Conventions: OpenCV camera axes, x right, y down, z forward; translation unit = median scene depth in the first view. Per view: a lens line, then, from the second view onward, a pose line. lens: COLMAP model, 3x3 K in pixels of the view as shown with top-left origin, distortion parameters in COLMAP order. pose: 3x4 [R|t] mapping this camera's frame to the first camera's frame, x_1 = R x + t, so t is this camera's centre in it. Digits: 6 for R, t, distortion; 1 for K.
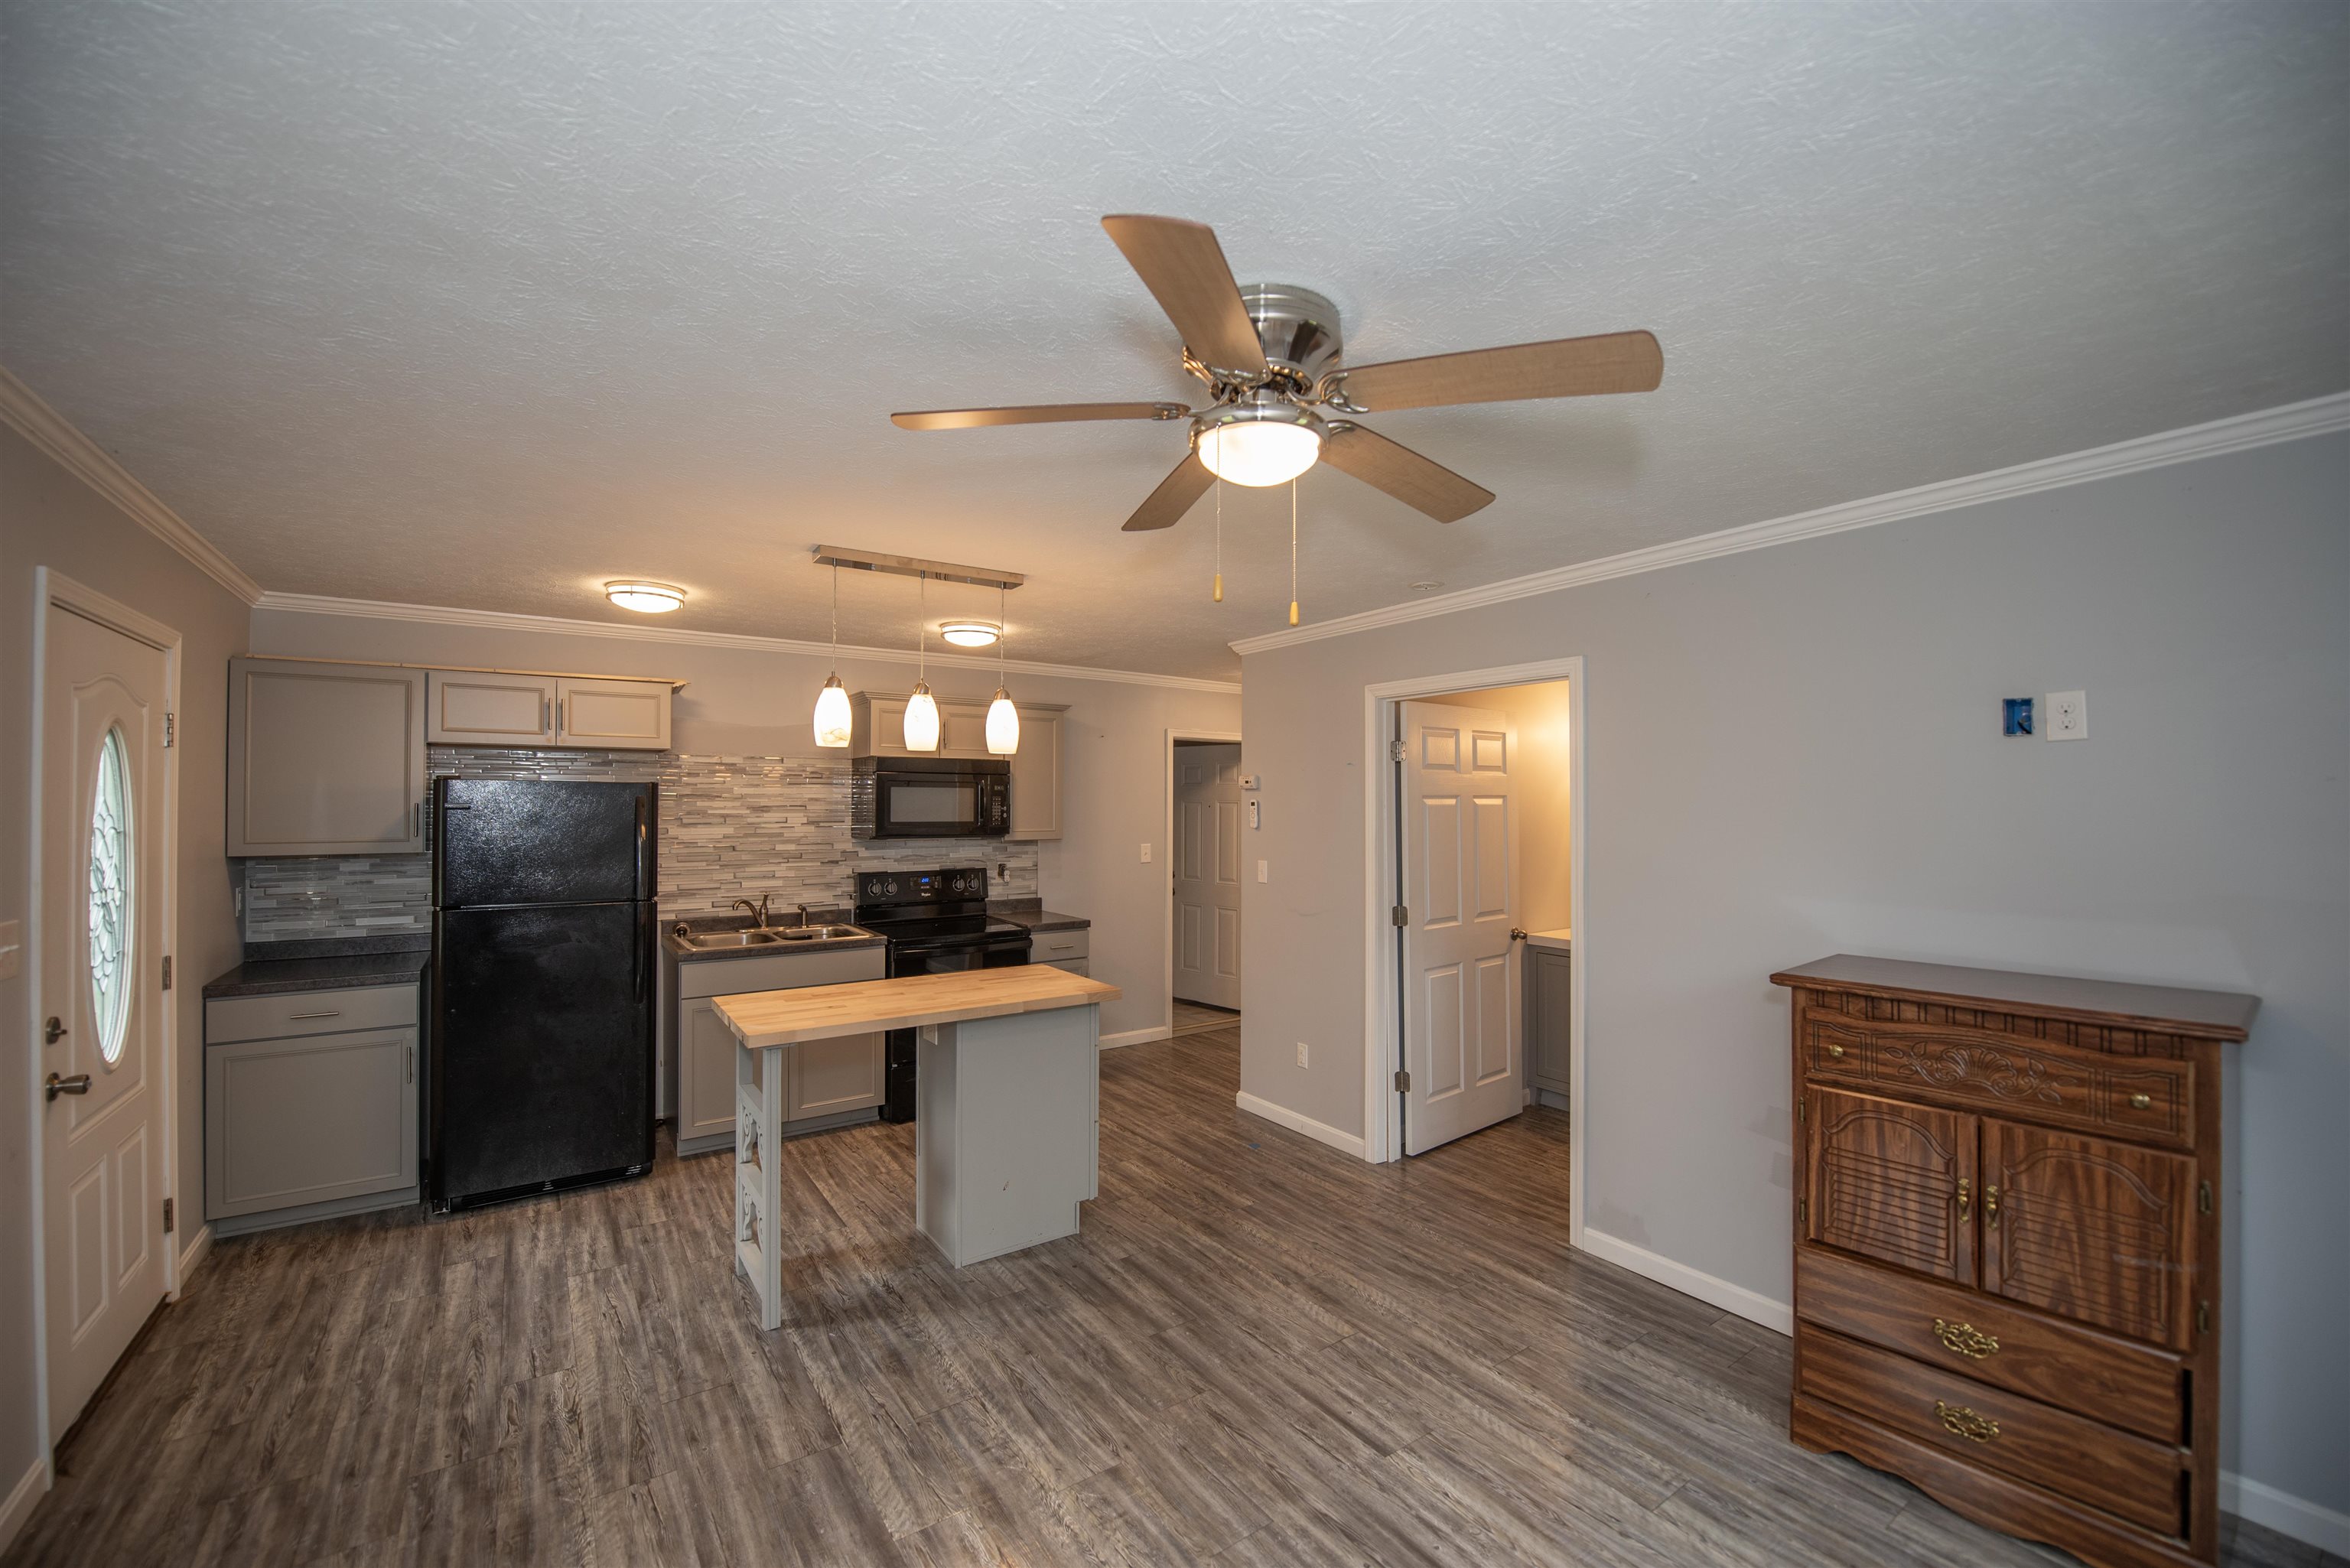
lens RADIAL K [[932.8, 0, 1168.3], [0, 932.8, 788.8], [0, 0, 1]] dist [-0.017341, -0.002535]
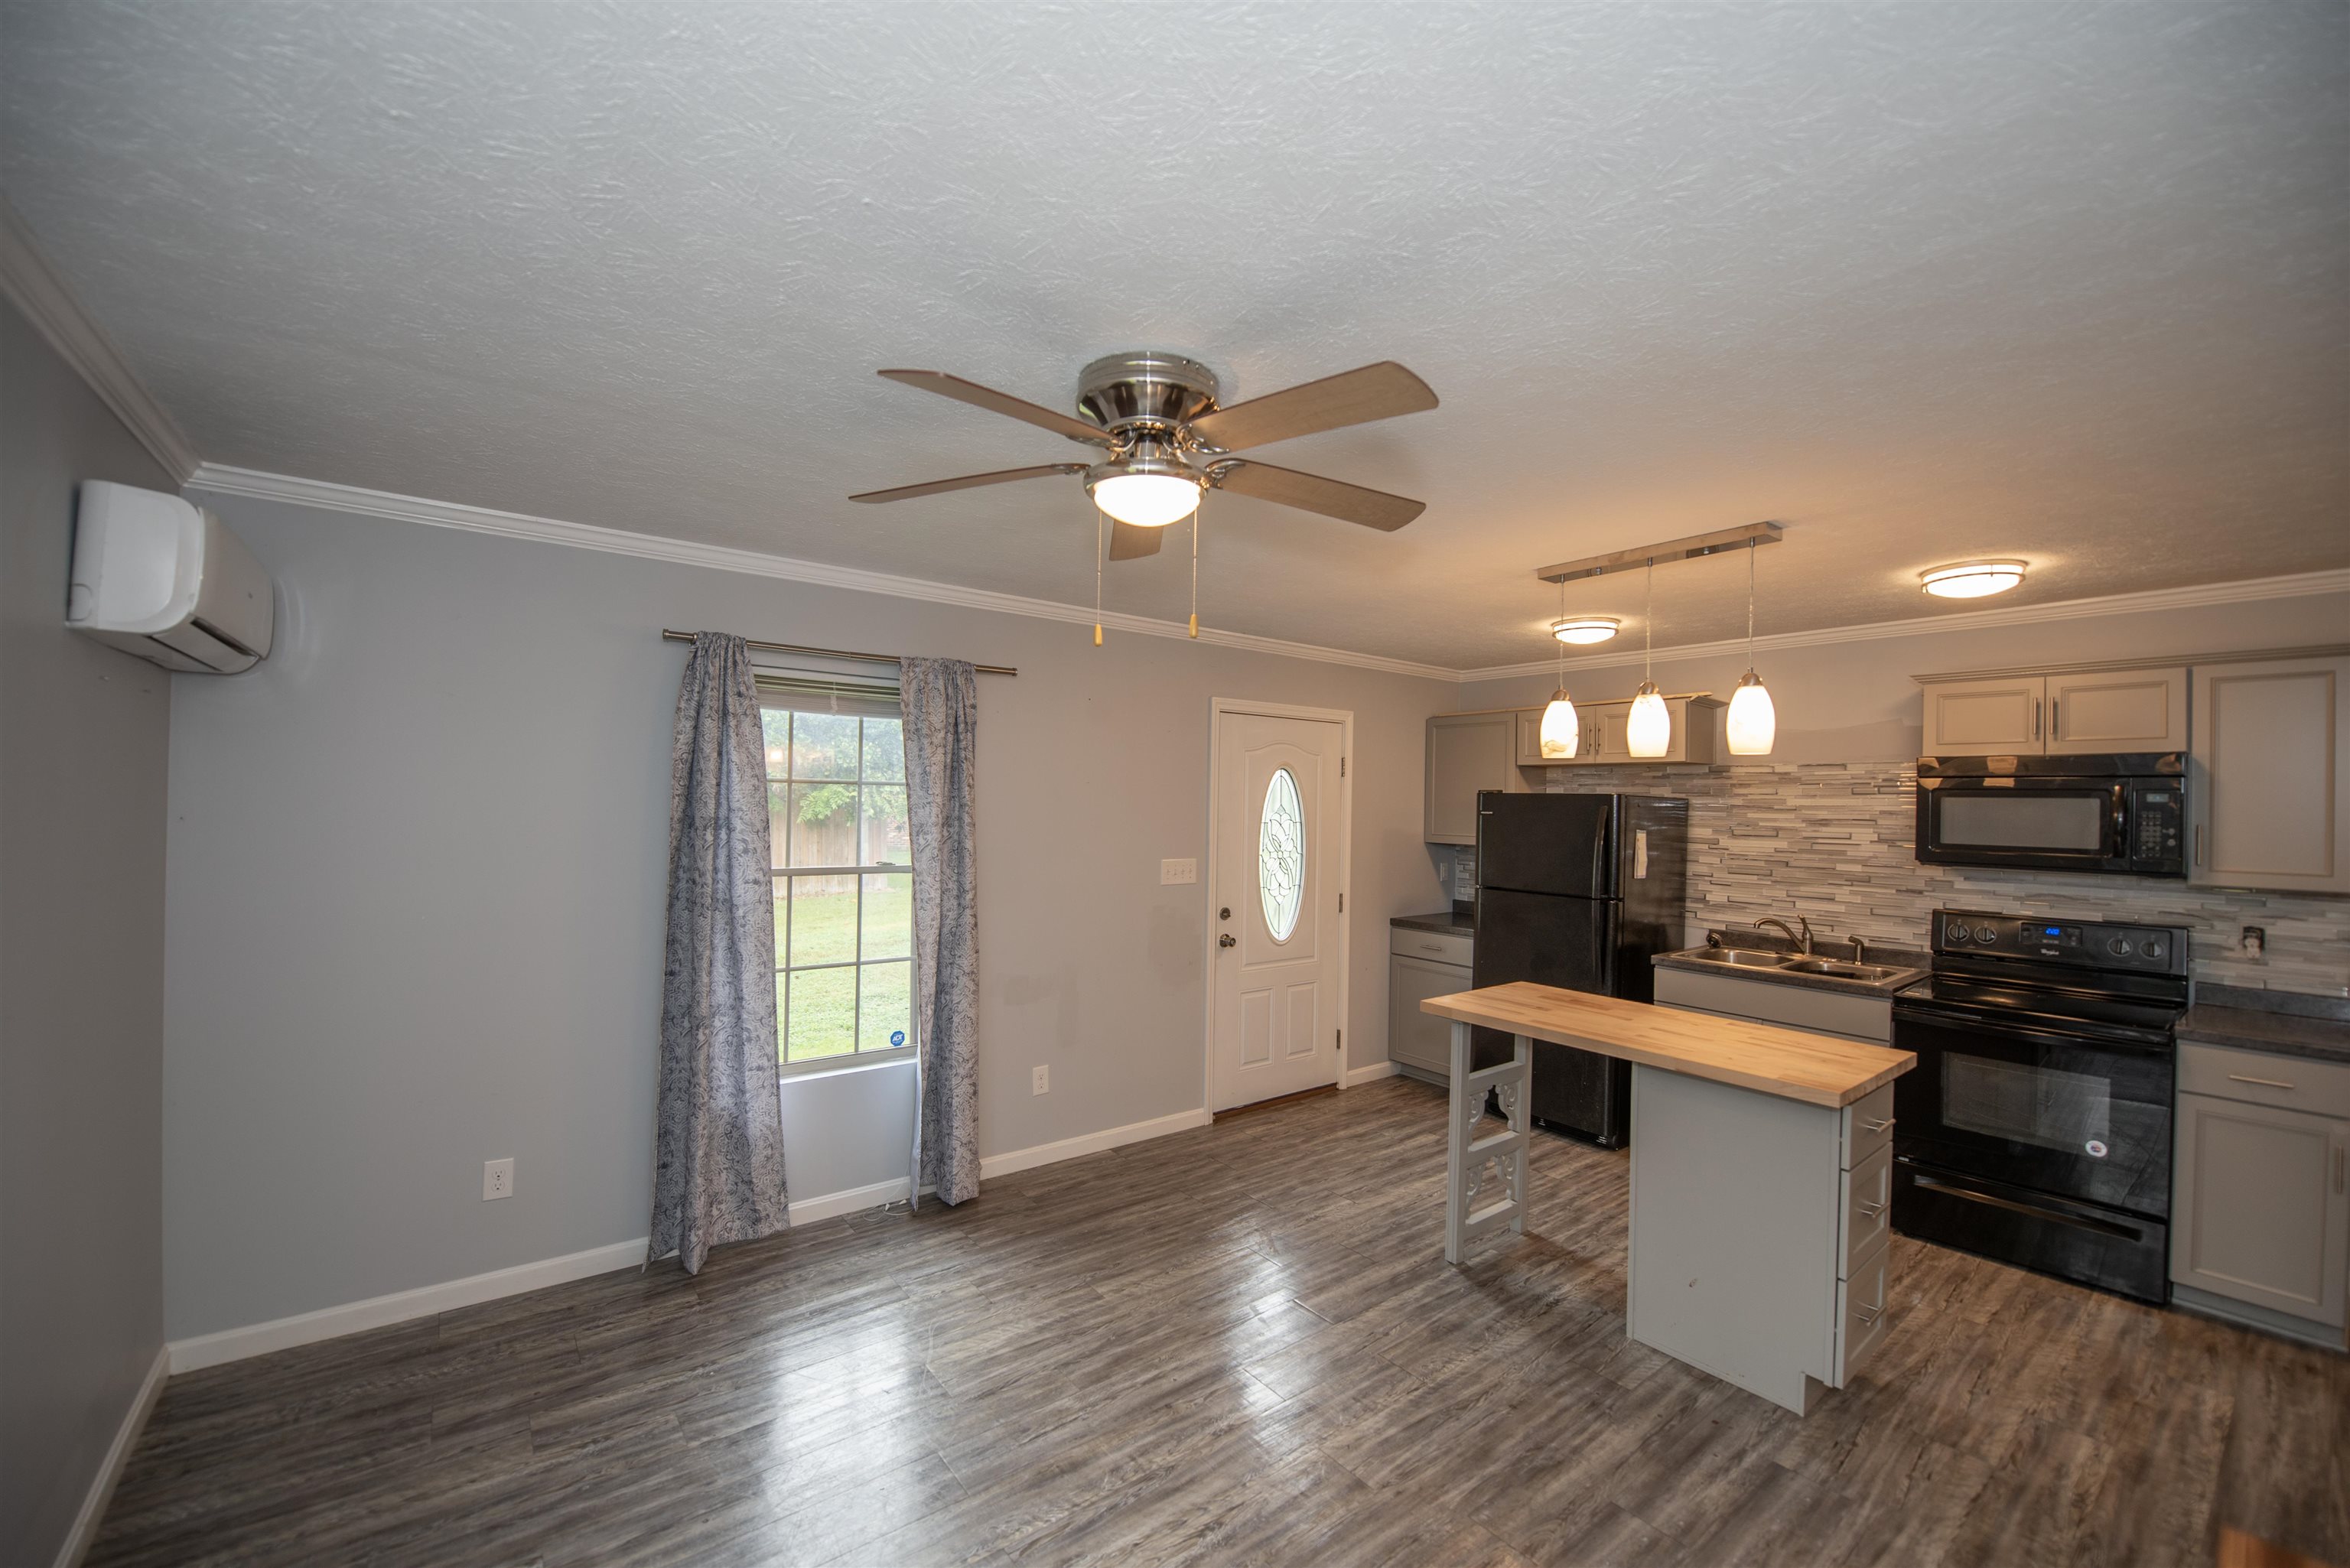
lens RADIAL K [[932.8, 0, 1168.8], [0, 932.8, 788.4], [0, 0, 1]] dist [-0.017341, -0.002535]
pose [[0.050534, -0.013732, -0.998628, 0.631520], [-0.001569, 0.999903, -0.013829, 0.003311], [0.998721, 0.002265, 0.050507, 0.504619]]
